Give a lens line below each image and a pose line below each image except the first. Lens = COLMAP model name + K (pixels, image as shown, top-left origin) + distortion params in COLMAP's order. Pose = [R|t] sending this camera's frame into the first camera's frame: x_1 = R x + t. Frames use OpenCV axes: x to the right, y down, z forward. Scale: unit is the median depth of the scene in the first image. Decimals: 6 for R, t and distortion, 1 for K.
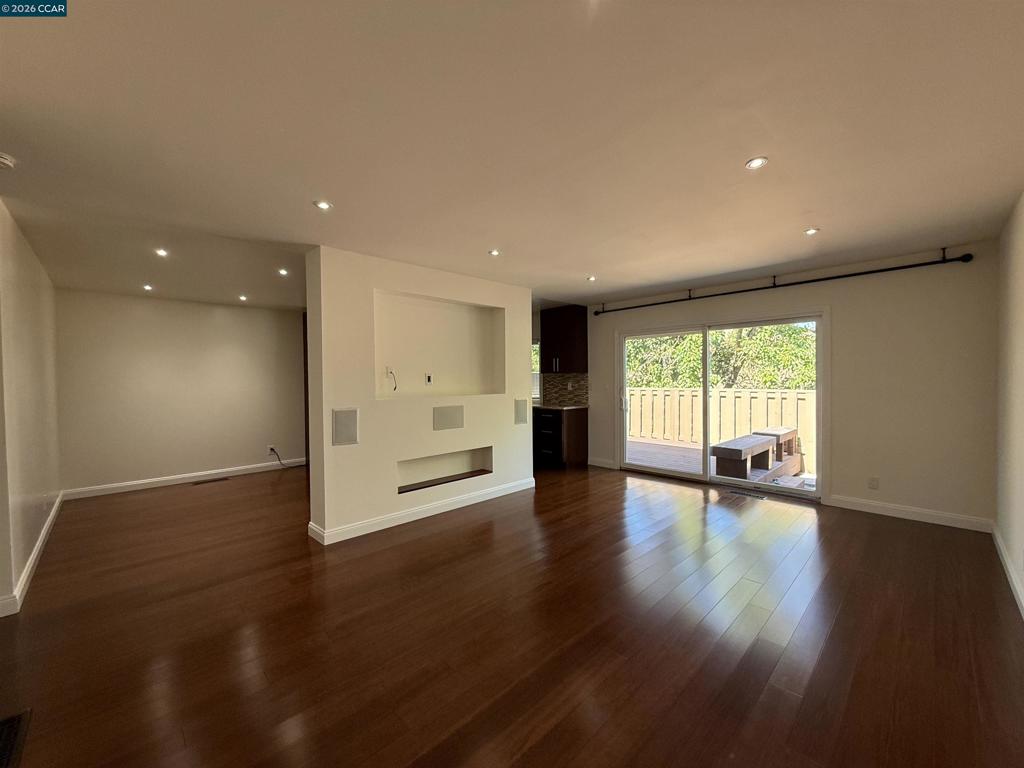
lens RADIAL K [[410.0, 0, 518.3], [0, 410.0, 390.8], [0, 0, 1]] dist [0.009428, -0.001464]
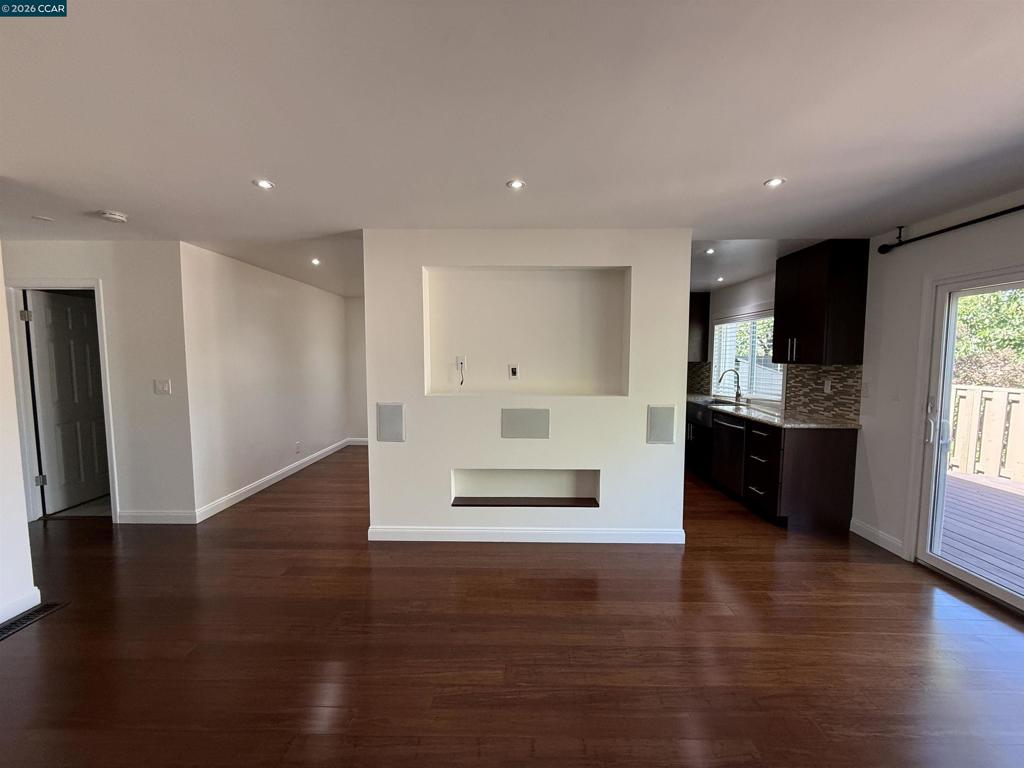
lens RADIAL K [[410.0, 0, 514.2], [0, 410.0, 384.4], [0, 0, 1]] dist [0.009428, -0.001464]
pose [[0.708477, 0.061174, -0.703078, 0.246287], [-0.033958, 0.998037, 0.052620, -0.033179], [0.704917, -0.013406, 0.709163, 0.318951]]
